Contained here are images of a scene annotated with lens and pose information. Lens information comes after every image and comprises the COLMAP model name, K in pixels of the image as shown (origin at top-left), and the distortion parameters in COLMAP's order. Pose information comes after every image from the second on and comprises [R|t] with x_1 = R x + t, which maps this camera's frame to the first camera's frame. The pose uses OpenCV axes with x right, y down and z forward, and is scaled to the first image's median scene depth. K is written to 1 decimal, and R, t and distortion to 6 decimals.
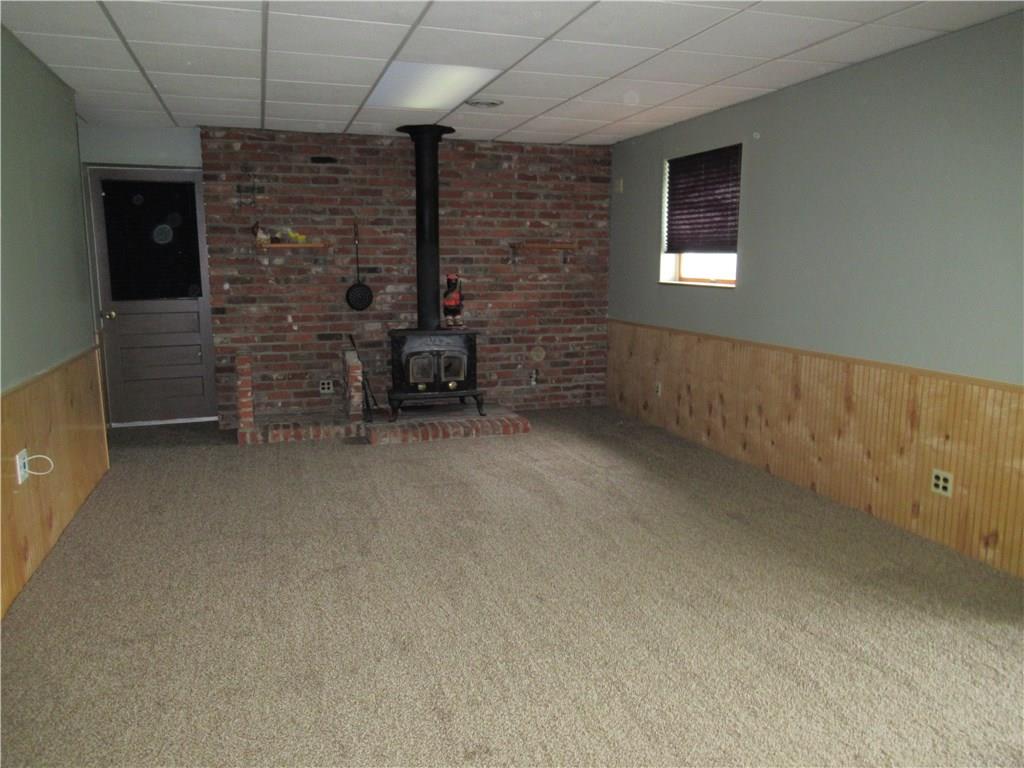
lens RADIAL K [[759.6, 0, 510.8], [0, 759.6, 385.1], [0, 0, 1]] dist [-0.001040, 0.000309]
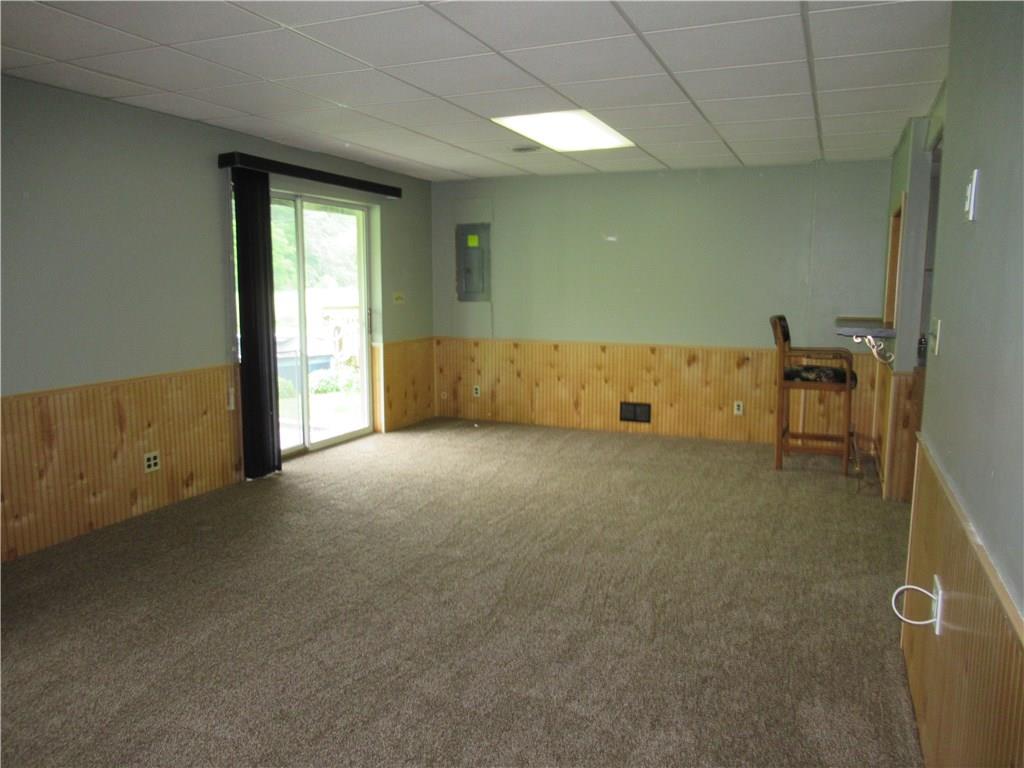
lens RADIAL K [[759.6, 0, 509.3], [0, 759.6, 383.3], [0, 0, 1]] dist [-0.001040, 0.000309]
pose [[-0.747951, -0.100794, 0.656057, -0.689922], [0.101813, 0.959284, 0.263454, -0.268123], [-0.655899, 0.263846, -0.707235, 1.469881]]
